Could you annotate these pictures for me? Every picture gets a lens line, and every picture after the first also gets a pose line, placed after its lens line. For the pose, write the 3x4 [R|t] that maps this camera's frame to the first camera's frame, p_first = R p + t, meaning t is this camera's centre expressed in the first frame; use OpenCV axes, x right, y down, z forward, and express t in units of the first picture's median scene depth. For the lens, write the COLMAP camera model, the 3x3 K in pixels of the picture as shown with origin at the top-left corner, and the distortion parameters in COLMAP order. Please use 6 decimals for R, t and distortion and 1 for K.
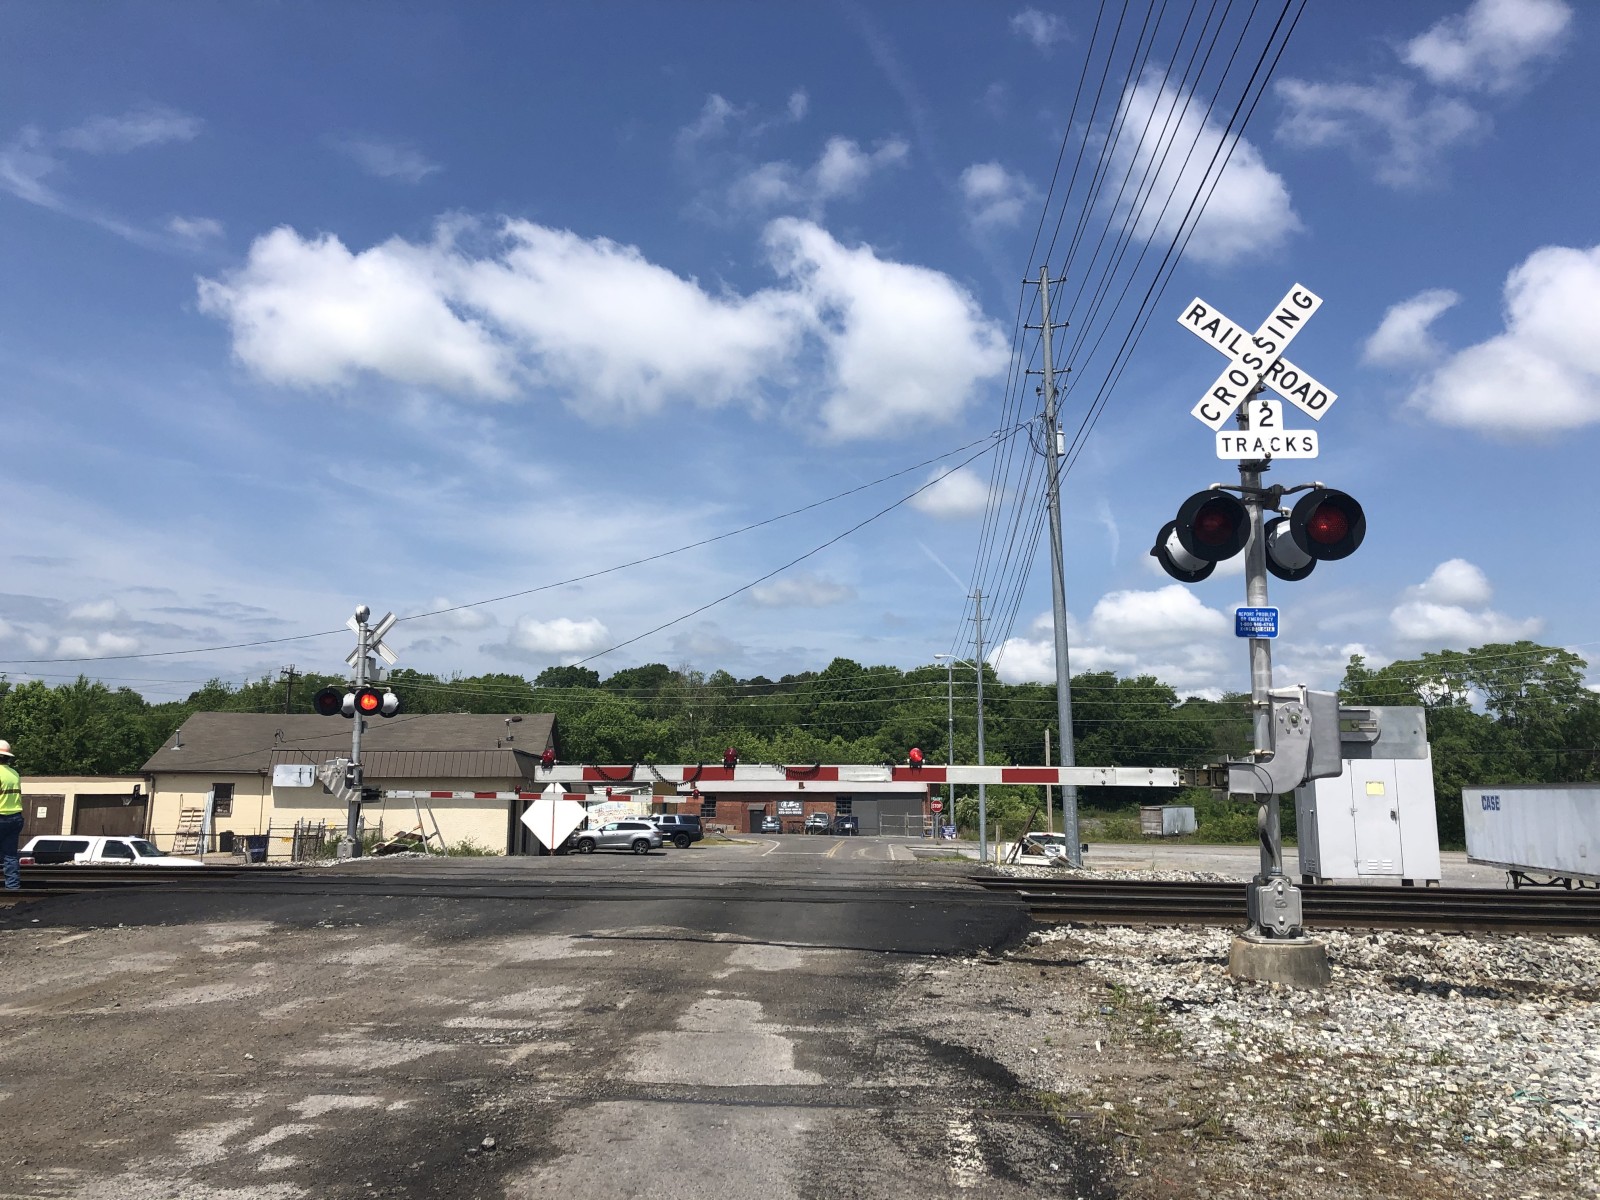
lens RADIAL K [[1300.2, 0, 800.0], [0, 1300.2, 600.0], [0, 0, 1]] dist [0.069816, -0.128845]
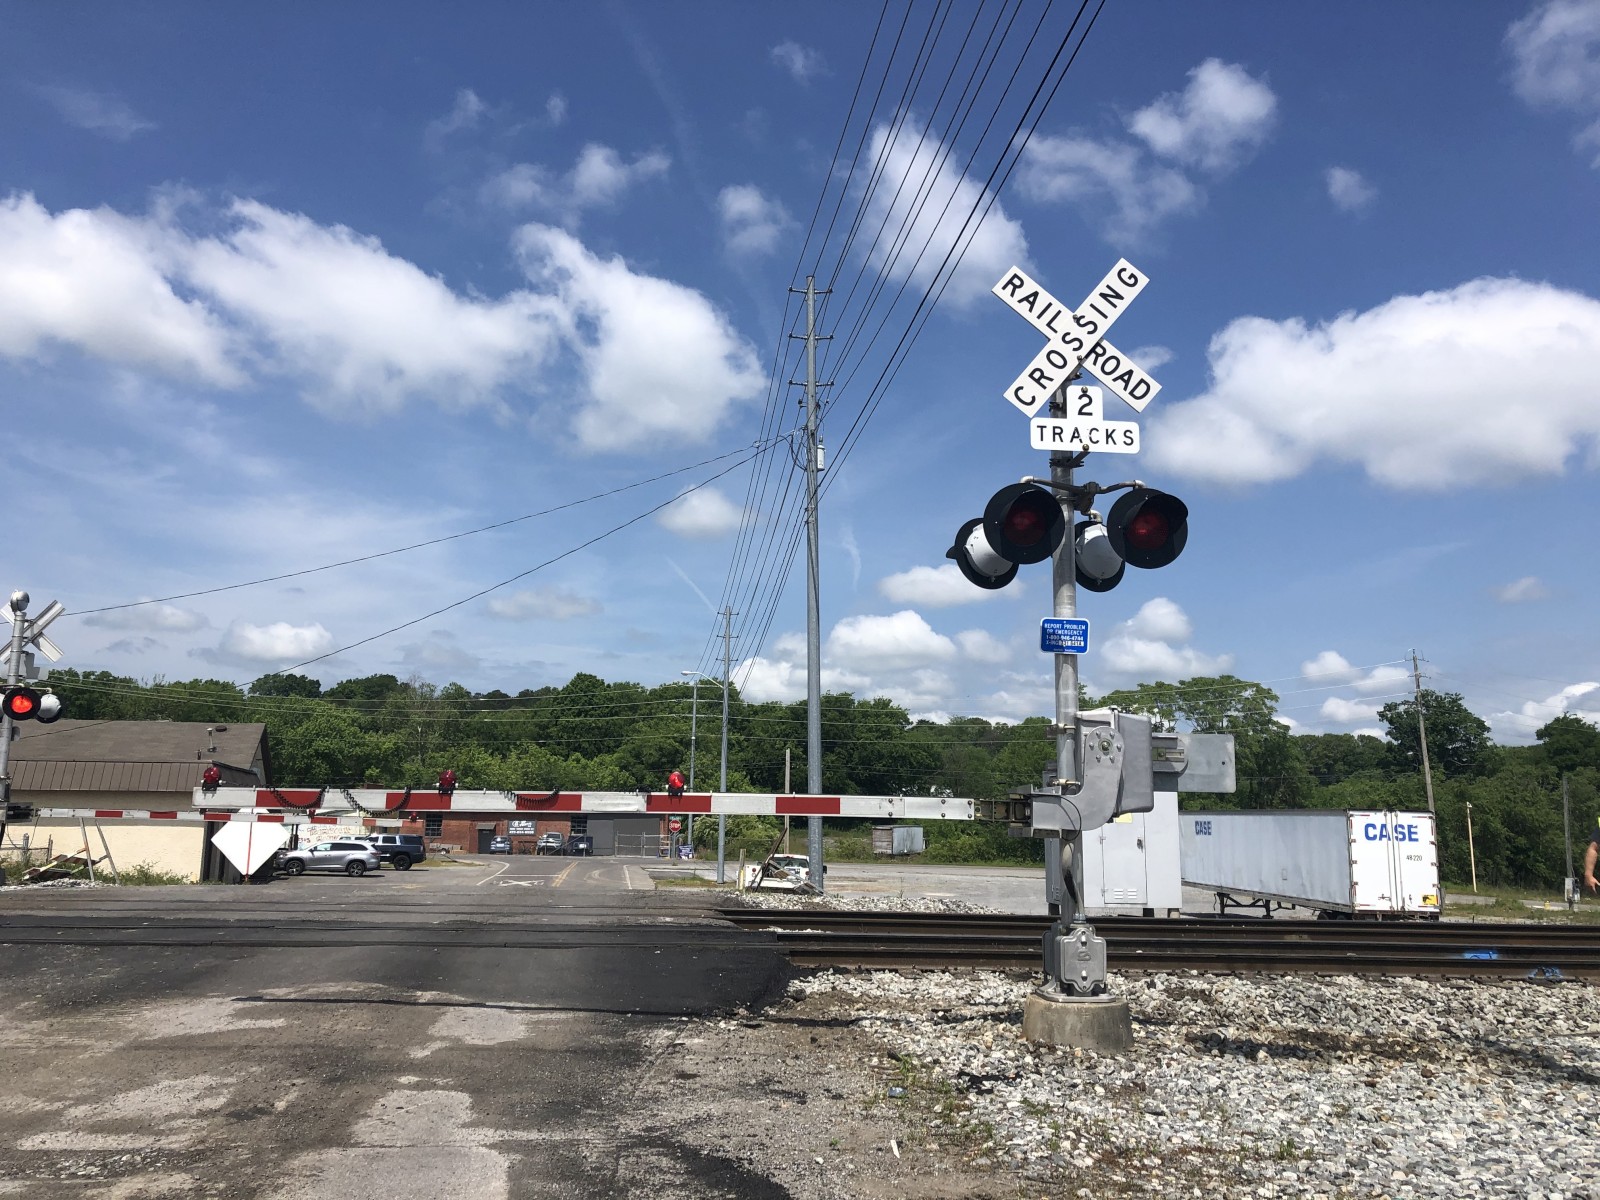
lens RADIAL K [[1300.2, 0, 800.0], [0, 1300.2, 600.0], [0, 0, 1]] dist [0.069816, -0.128845]
pose [[0.980249, 0.040729, 0.193526, 0.000070], [-0.038073, 0.999123, -0.017429, 0.003250], [-0.194066, 0.009717, 0.980940, 0.036015]]
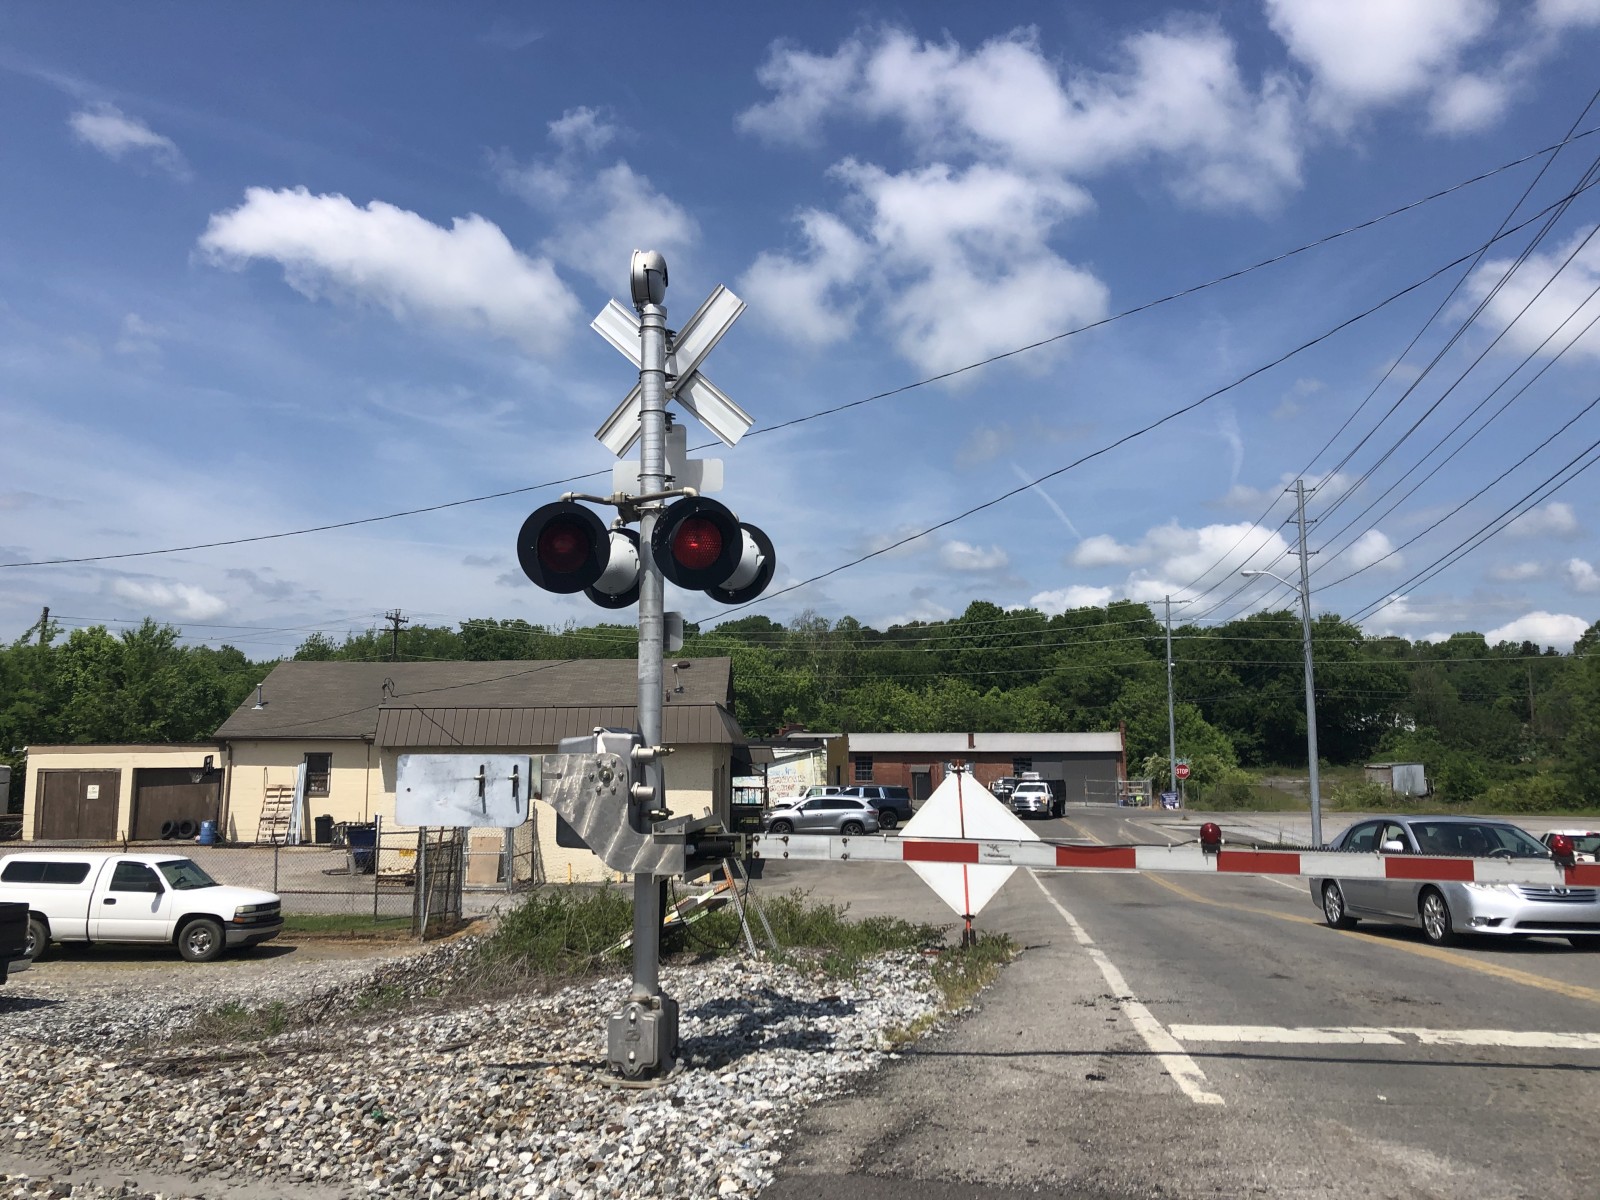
lens RADIAL K [[1344.3, 0, 783.2], [0, 1344.3, 557.1], [0, 0, 1]] dist [0.094686, -0.248867]
pose [[0.995784, -0.020937, -0.089308, -0.169010], [0.021518, 0.999753, 0.005539, 0.047718], [0.089170, -0.007437, 0.995989, 0.415470]]
